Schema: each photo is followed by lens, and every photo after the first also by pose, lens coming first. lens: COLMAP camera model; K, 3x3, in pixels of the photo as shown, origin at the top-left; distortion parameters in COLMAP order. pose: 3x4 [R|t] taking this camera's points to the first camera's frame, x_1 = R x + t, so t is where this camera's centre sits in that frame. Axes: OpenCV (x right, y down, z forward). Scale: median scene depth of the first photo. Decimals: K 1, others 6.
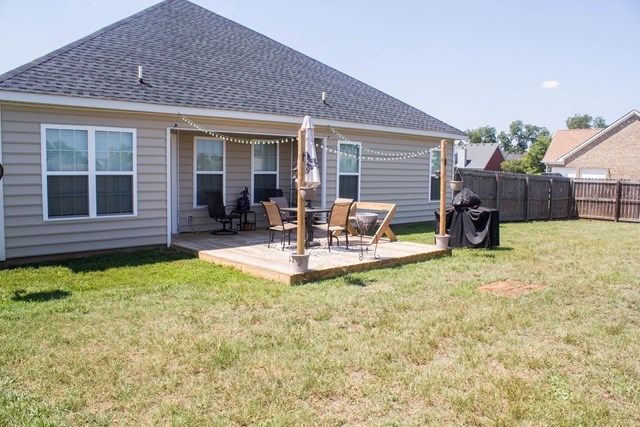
lens RADIAL K [[556.1, 0, 318.8], [0, 556.1, 231.7], [0, 0, 1]] dist [-0.153478, 0.161333]
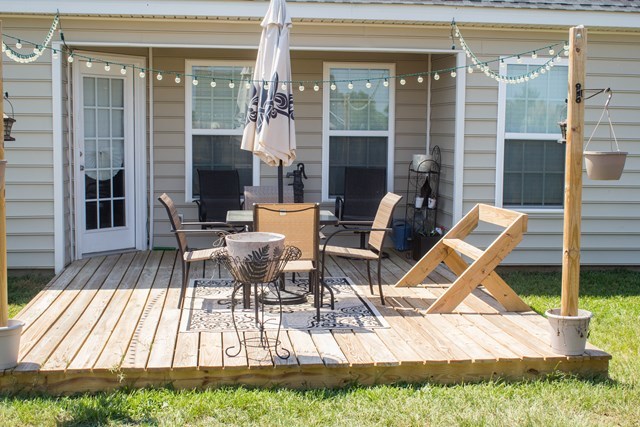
lens RADIAL K [[922.1, 0, 320.0], [0, 922.1, 213.5], [0, 0, 1]] dist [-0.014793, -0.014178]
pose [[0.799852, 0.050725, -0.598050, 0.346409], [-0.064249, 0.997933, -0.001288, -0.035727], [0.596748, 0.039454, 0.801458, 0.359216]]
